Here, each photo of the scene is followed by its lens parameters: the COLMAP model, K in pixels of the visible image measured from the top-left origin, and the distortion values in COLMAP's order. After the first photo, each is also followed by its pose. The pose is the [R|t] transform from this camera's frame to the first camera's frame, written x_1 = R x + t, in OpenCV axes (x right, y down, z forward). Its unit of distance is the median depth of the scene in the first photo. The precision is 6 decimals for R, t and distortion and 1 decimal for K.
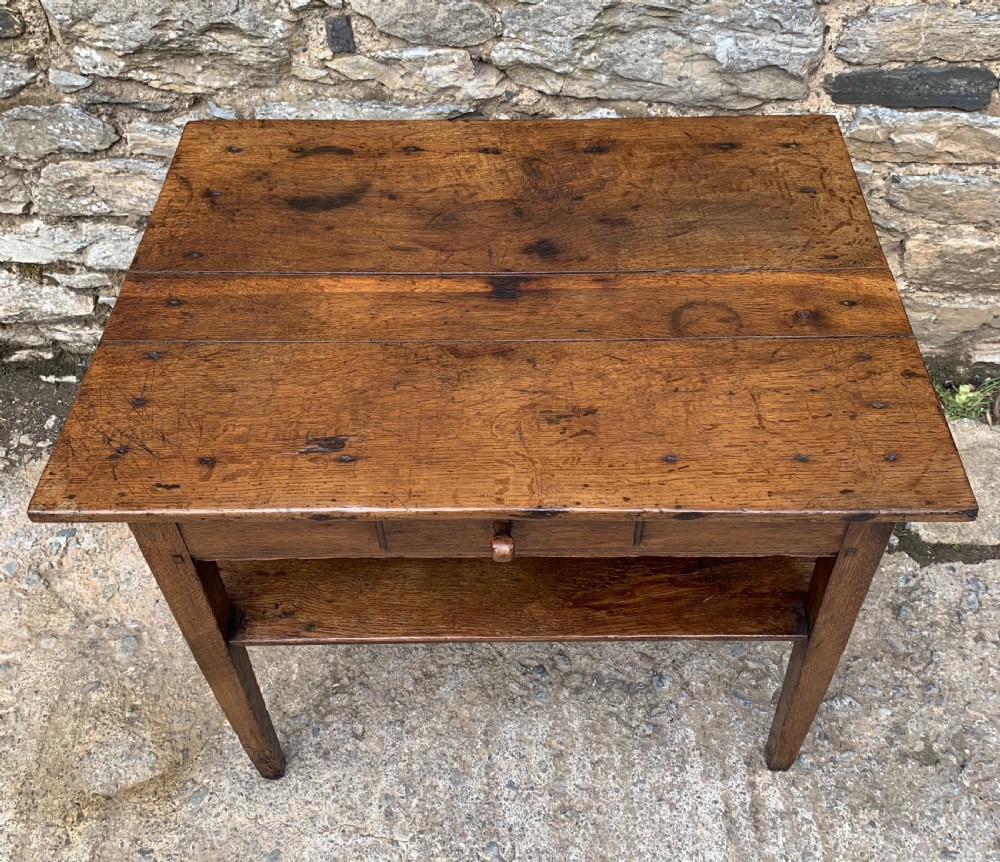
lens RADIAL K [[1031.2, 0, 522.3], [0, 1031.2, 353.7], [0, 0, 1]] dist [0.024018, -0.026263]
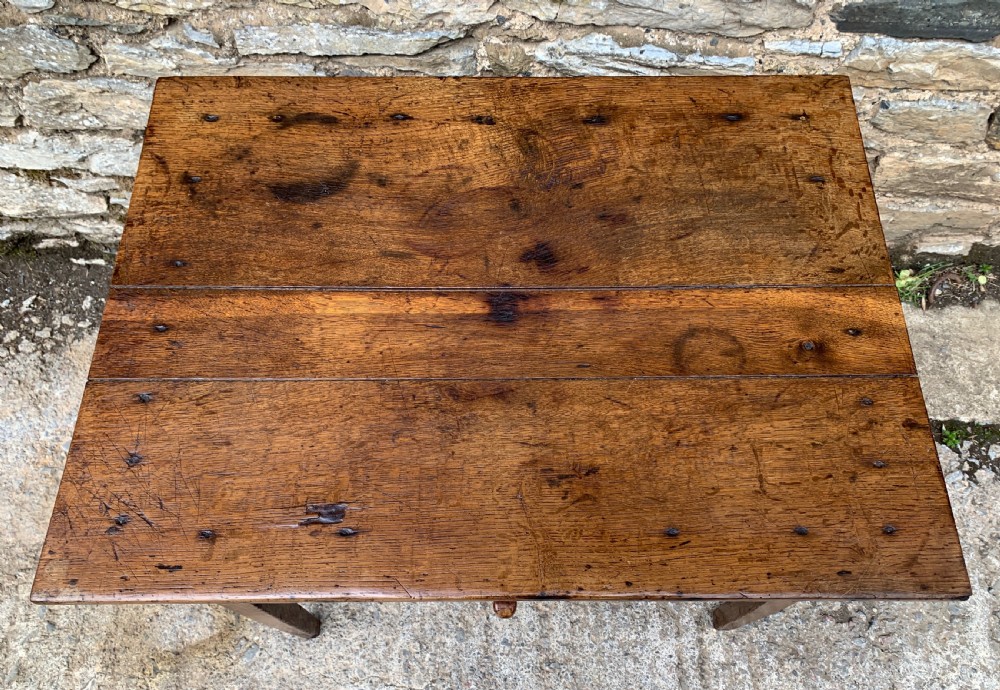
lens RADIAL K [[790.2, 0, 518.7], [0, 790.2, 371.2], [0, 0, 1]] dist [0.009877, 0.002595]
pose [[0.999763, -0.003900, 0.021427, -0.013831], [-0.003422, 0.943489, 0.331385, -0.195836], [-0.021509, -0.331380, 0.943252, 0.213319]]
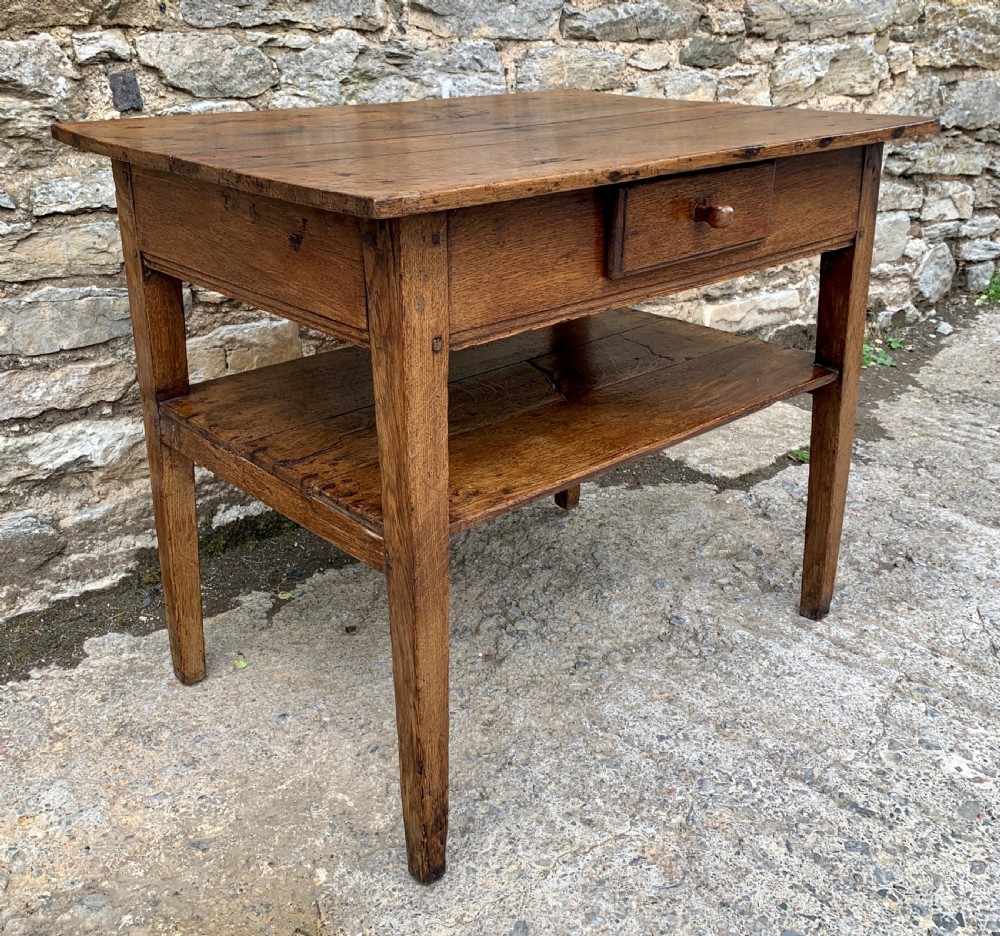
lens RADIAL K [[1094.1, 0, 497.6], [0, 1094.1, 367.7], [0, 0, 1]] dist [0.088883, -0.200651]
pose [[0.740212, -0.199969, 0.641949, -0.623462], [0.474171, 0.832158, -0.287533, 0.352376], [-0.476706, 0.517229, 0.710793, 0.251755]]
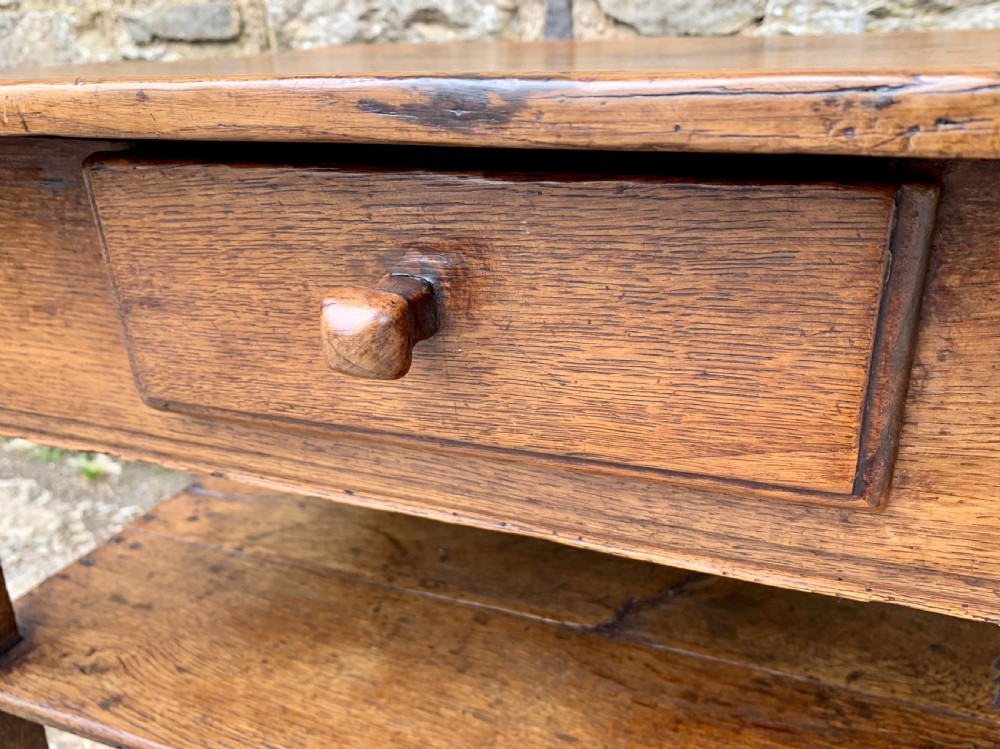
lens RADIAL K [[853.4, 0, 541.3], [0, 853.4, 391.7], [0, 0, 1]] dist [-0.001562, -0.000073]
pose [[0.932283, 0.127161, -0.338642, 0.071614], [-0.248370, 0.905643, -0.343691, 0.179595], [0.262984, 0.404526, 0.875898, 0.533243]]
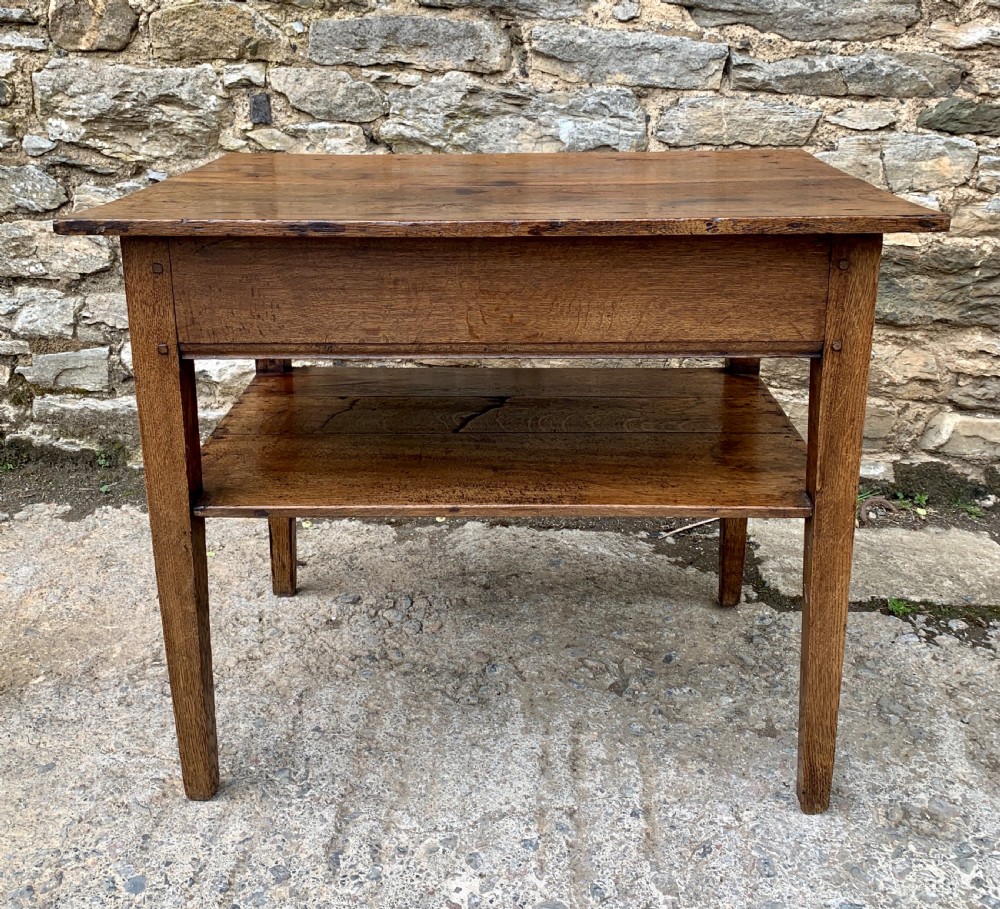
lens RADIAL K [[1099.4, 0, 490.2], [0, 1099.4, 349.7], [0, 0, 1]] dist [0.114362, -0.278098]
pose [[0.998465, 0.042443, -0.035596, 0.162426], [-0.054275, 0.878071, -0.475443, 0.571854], [0.011077, 0.476645, 0.879026, -0.040768]]
